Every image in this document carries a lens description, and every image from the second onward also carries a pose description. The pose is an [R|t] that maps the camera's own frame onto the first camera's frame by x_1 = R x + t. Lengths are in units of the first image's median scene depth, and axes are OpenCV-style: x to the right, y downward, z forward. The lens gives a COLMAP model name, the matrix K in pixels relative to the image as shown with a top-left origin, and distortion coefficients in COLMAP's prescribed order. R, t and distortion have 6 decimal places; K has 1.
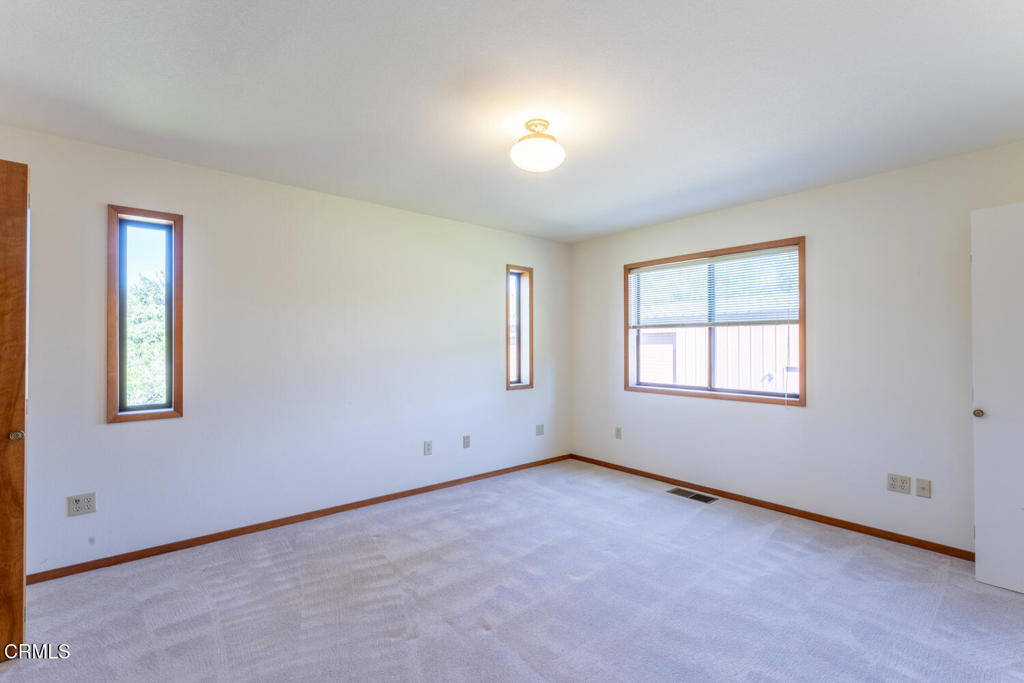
lens RADIAL K [[449.8, 0, 504.3], [0, 449.8, 341.3], [0, 0, 1]] dist [0.000210, -0.000016]
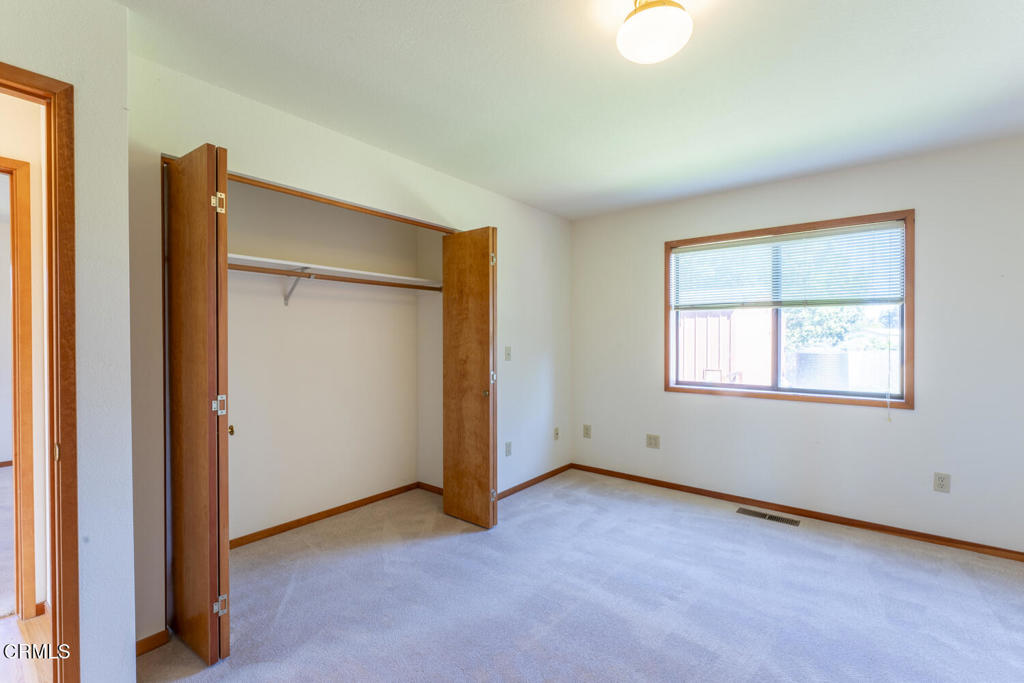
lens RADIAL K [[449.8, 0, 504.3], [0, 449.8, 341.3], [0, 0, 1]] dist [0.000210, -0.000016]
pose [[0.978755, -0.004832, 0.204978, -0.222852], [0.001297, 0.999848, 0.017380, 0.000081], [-0.205031, -0.016745, 0.978612, 0.266437]]
